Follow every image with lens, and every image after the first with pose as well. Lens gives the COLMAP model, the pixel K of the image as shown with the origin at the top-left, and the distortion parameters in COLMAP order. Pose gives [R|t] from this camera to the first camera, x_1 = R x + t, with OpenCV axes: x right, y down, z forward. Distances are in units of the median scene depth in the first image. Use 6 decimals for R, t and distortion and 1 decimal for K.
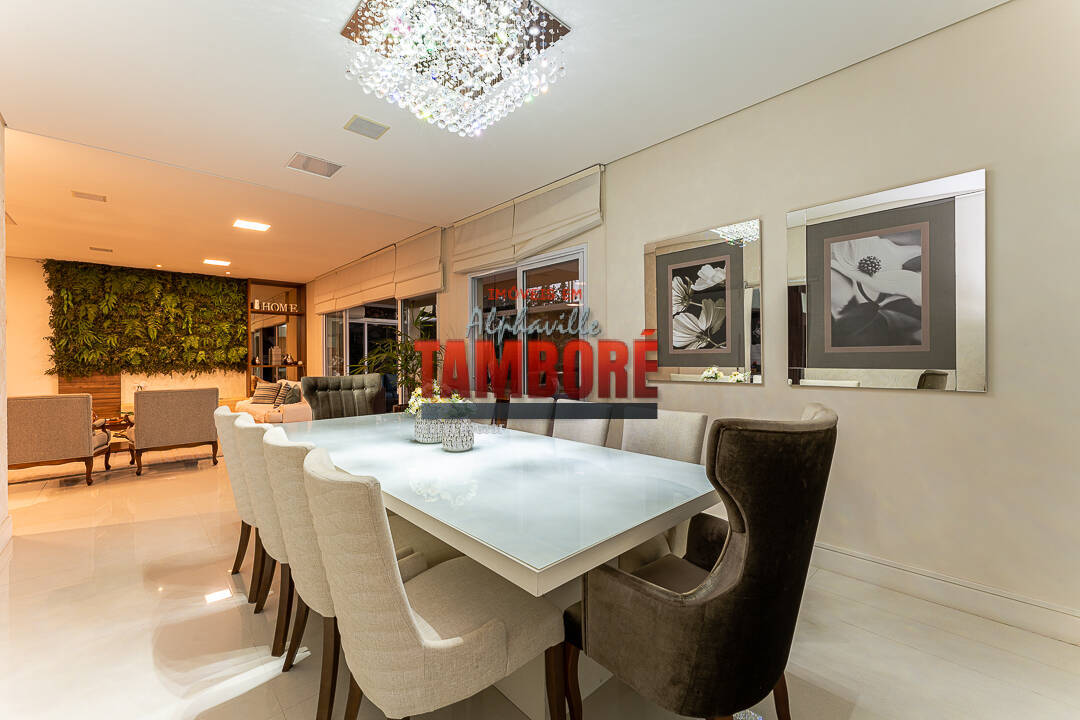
lens RADIAL K [[446.8, 0, 542.5], [0, 446.8, 354.6], [0, 0, 1]] dist [-0.000482, -0.000005]
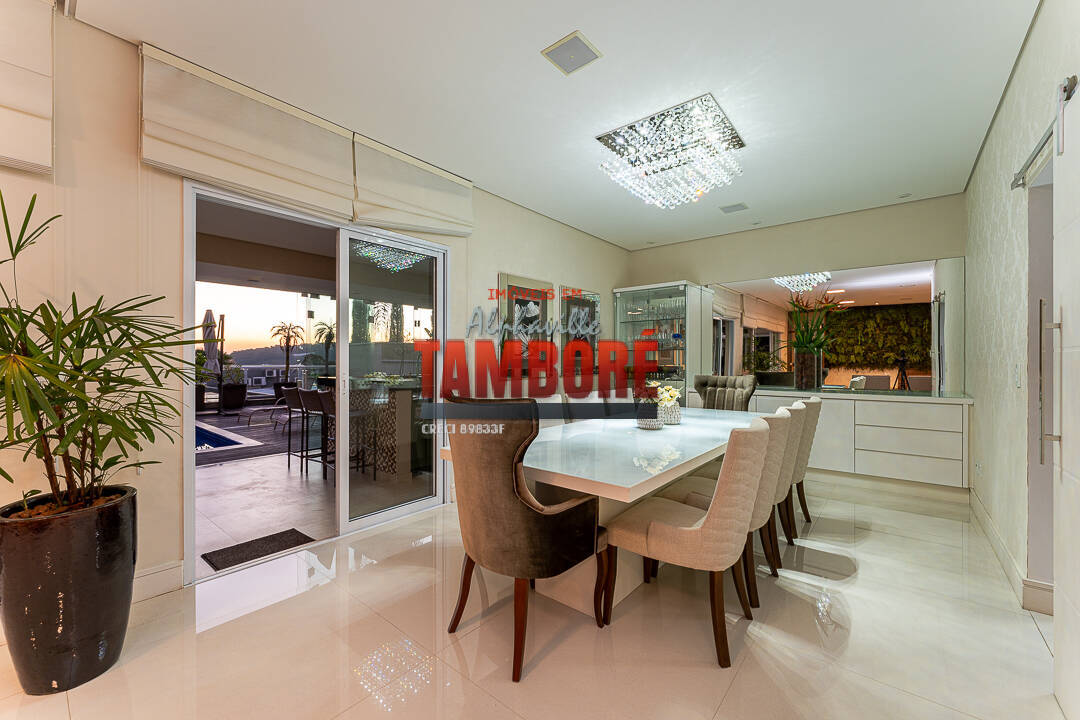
lens RADIAL K [[431.1, 0, 540.0], [0, 431.1, 360.0], [0, 0, 1]] dist [-0.004303, -0.000344]
pose [[-0.132462, 0.002069, 0.991186, -0.458583], [-0.008942, 0.999955, -0.003283, 0.002695], [-0.991148, -0.009298, -0.132438, 0.479202]]
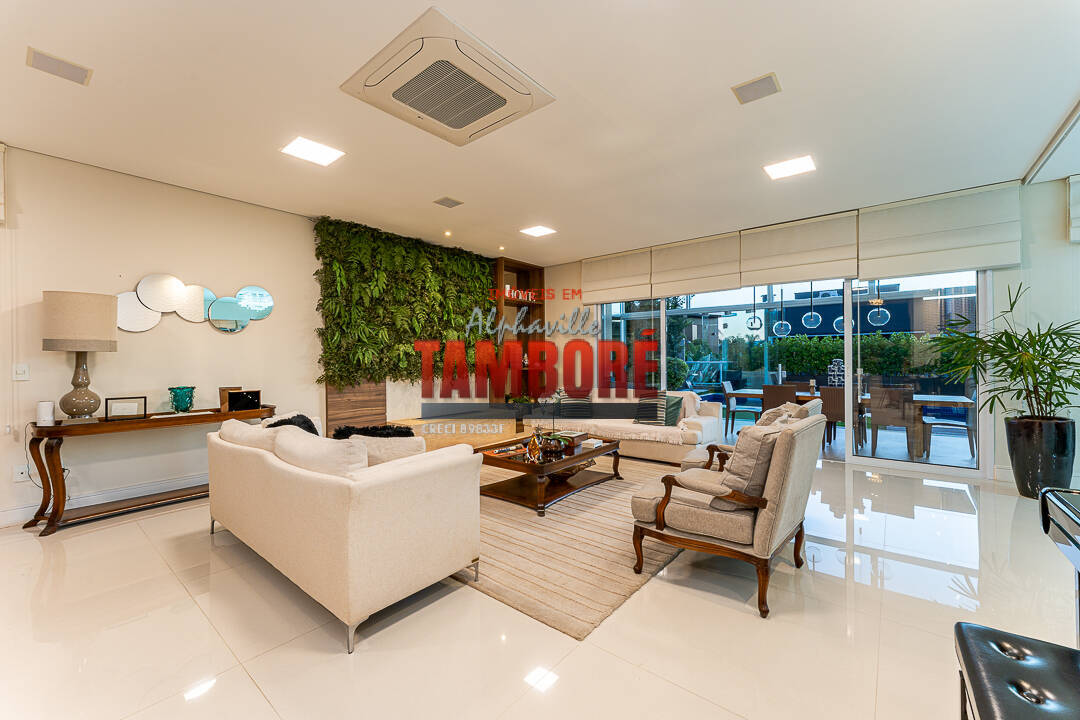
lens RADIAL K [[431.1, 0, 540.0], [0, 431.1, 360.0], [0, 0, 1]] dist [-0.004303, -0.000344]
pose [[0.991675, -0.003581, 0.128718, -0.829240], [0.002140, 0.999934, 0.011332, 0.002222], [-0.128750, -0.010962, 0.991617, 0.282224]]
